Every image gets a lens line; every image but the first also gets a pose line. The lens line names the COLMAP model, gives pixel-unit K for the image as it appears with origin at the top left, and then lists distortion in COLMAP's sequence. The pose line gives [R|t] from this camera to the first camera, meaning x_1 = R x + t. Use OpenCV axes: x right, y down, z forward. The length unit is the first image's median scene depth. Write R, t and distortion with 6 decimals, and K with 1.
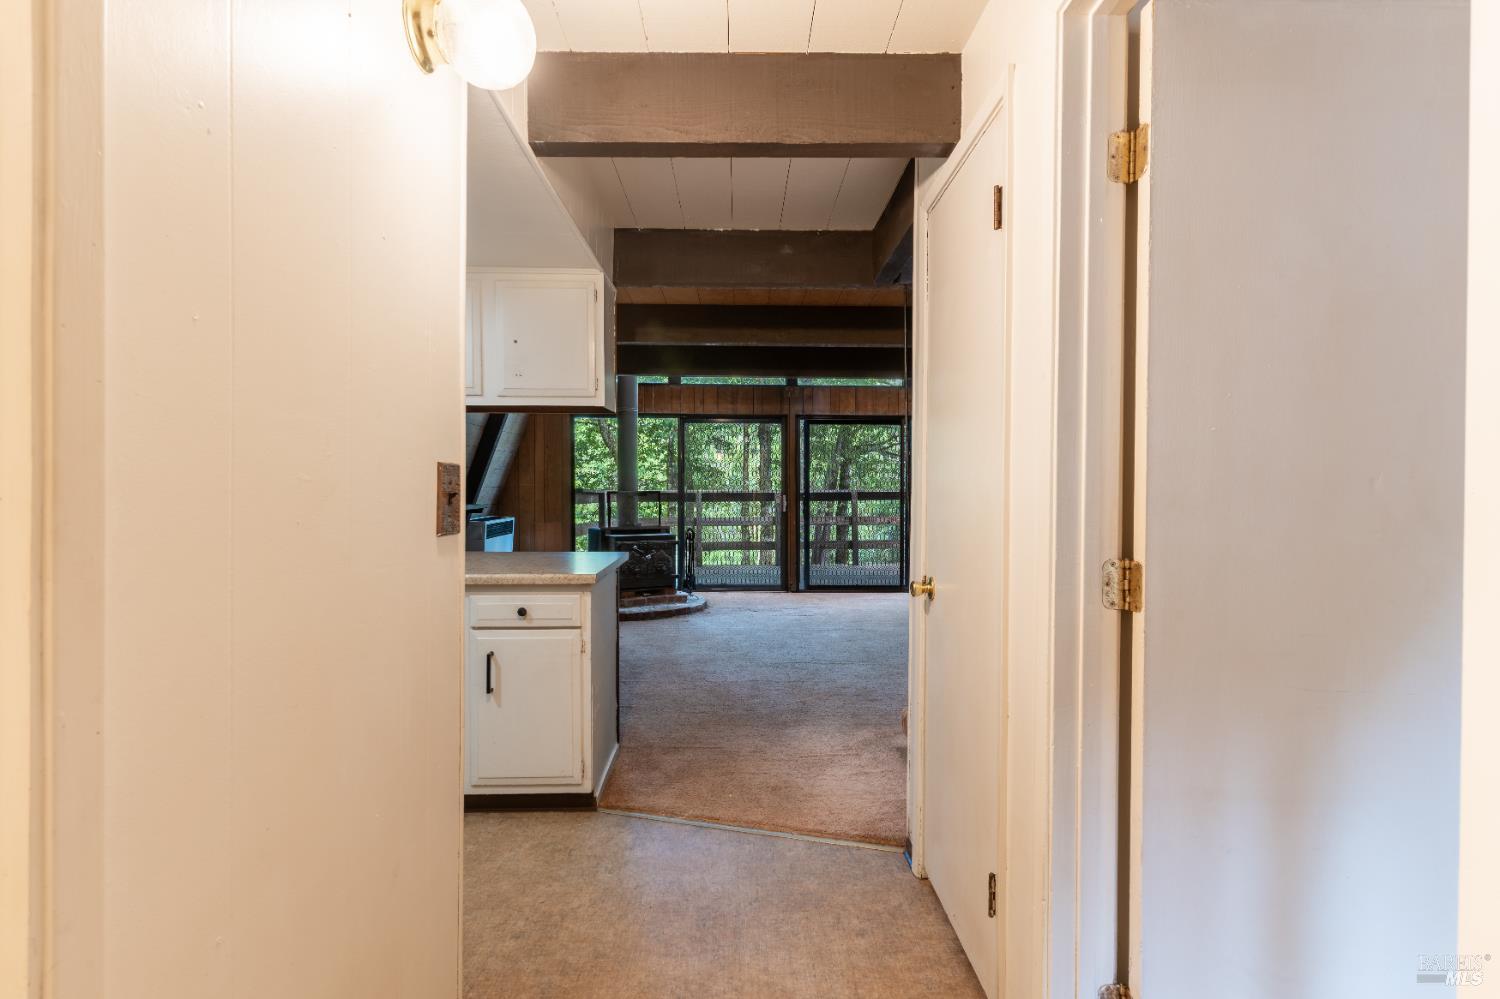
lens RADIAL K [[708.3, 0, 748.8], [0, 708.3, 496.4], [0, 0, 1]] dist [-0.000886, 0.000206]
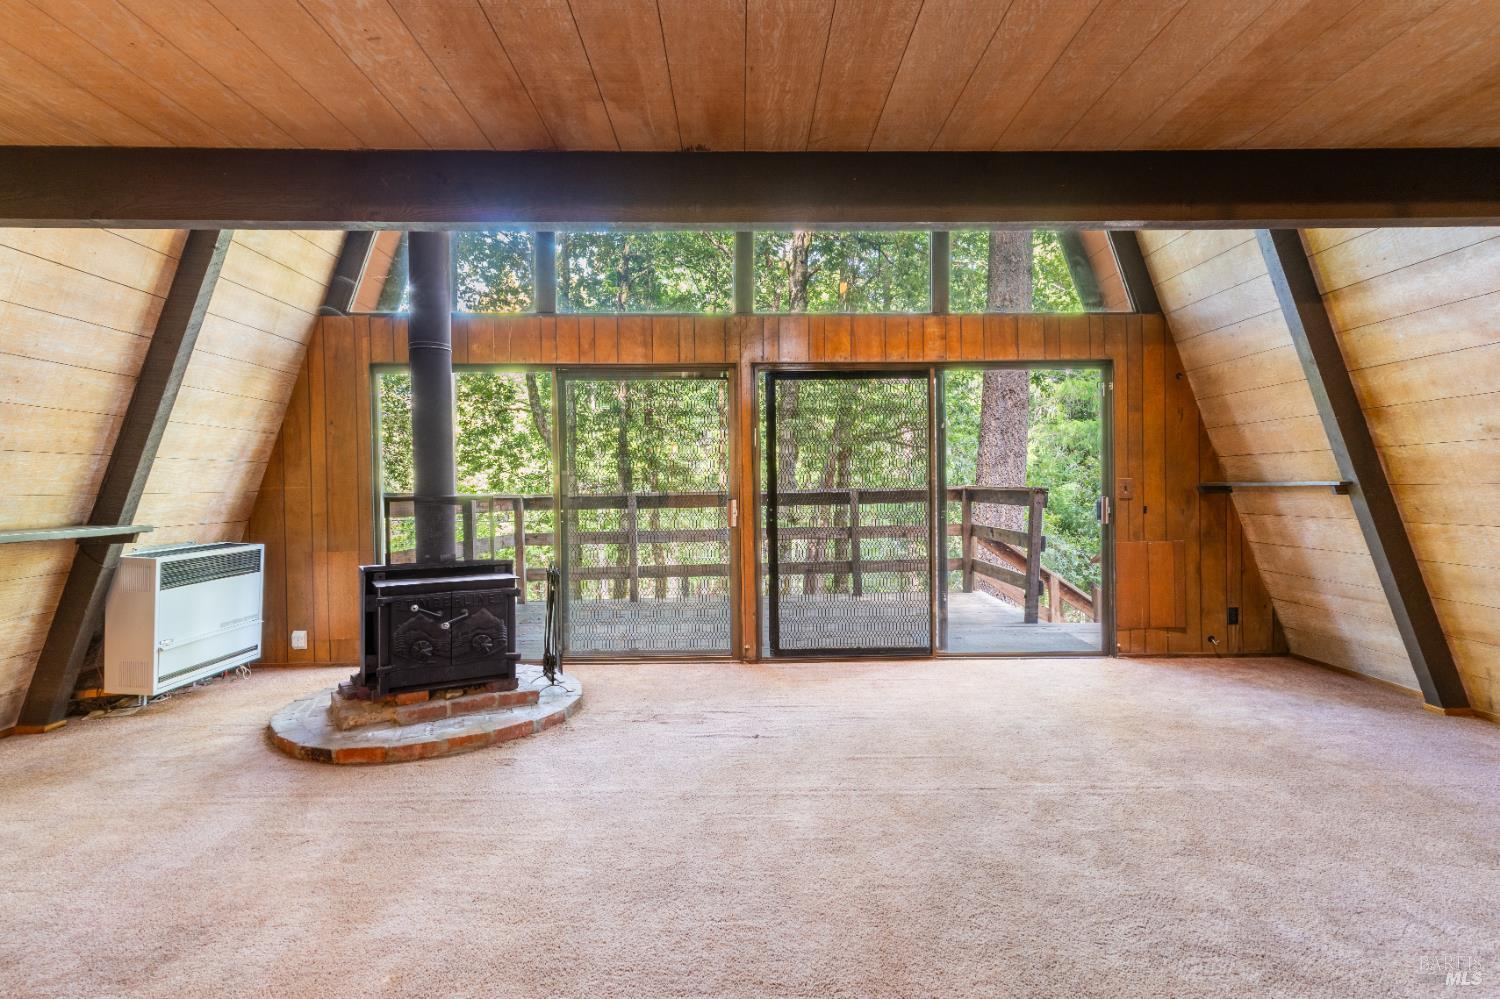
lens RADIAL K [[722.5, 0, 750.0], [0, 722.5, 499.5], [0, 0, 1]] dist [-0.002098, -0.000216]
pose [[0.999896, -0.014441, -0.000181, 0.063688], [0.014442, 0.999893, 0.002190, -0.002438], [0.000150, -0.002193, 0.999998, 0.393407]]
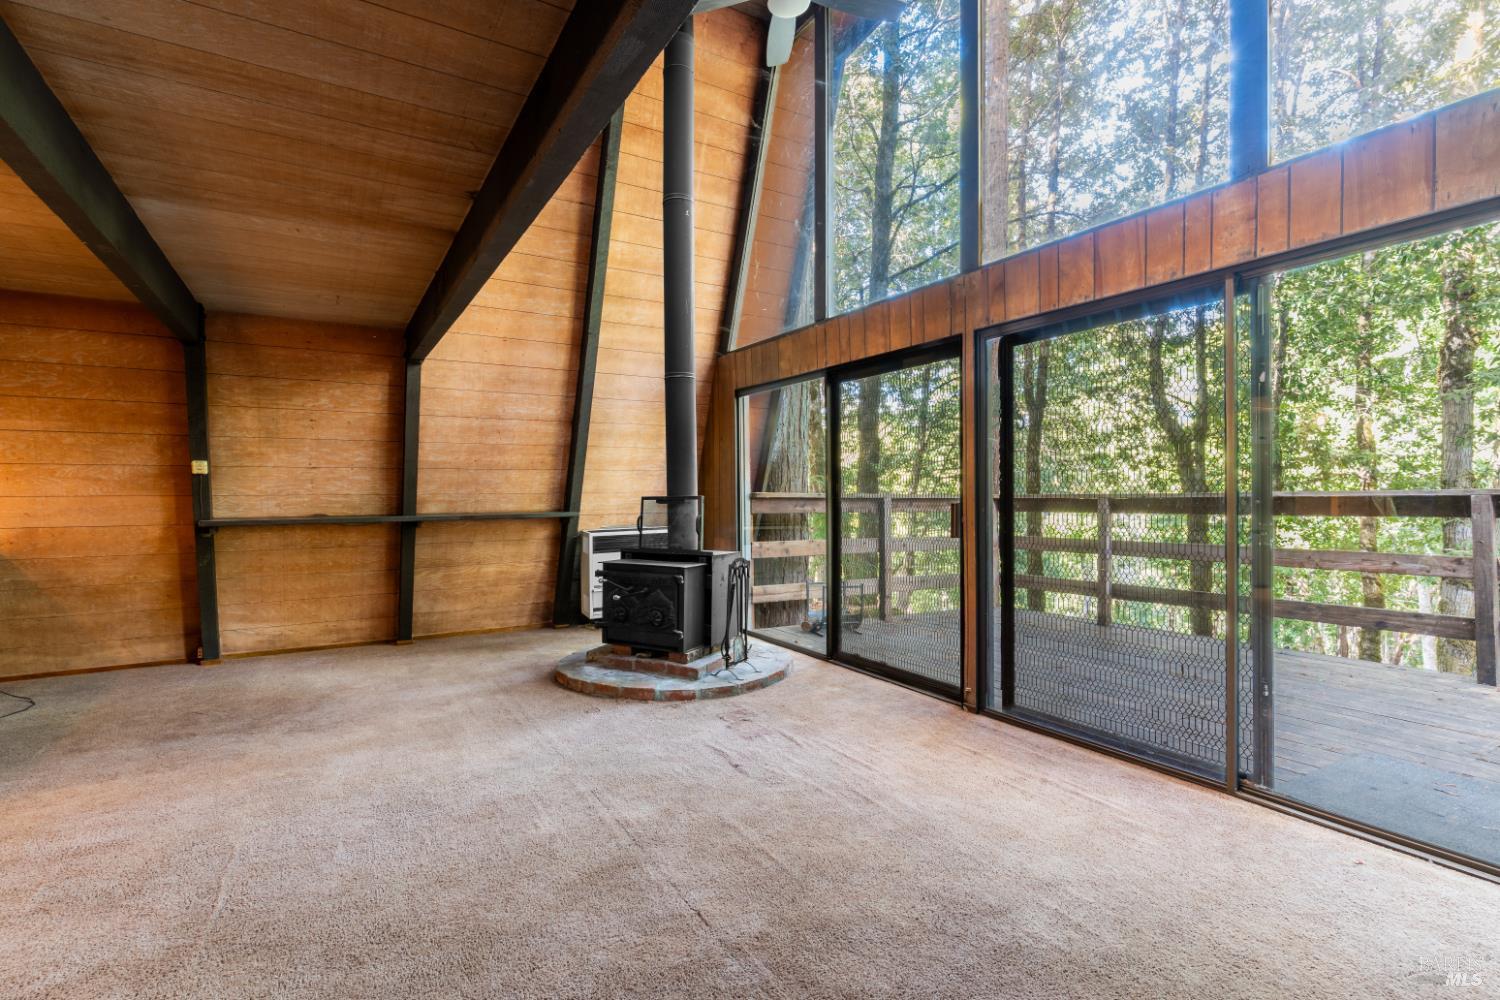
lens RADIAL K [[708.3, 0, 748.8], [0, 708.3, 496.9], [0, 0, 1]] dist [-0.000886, 0.000206]
pose [[0.501432, -0.005160, -0.865182, 0.391694], [-0.002225, 0.999971, -0.007254, -0.001897], [0.865194, 0.005563, 0.501406, 0.633248]]
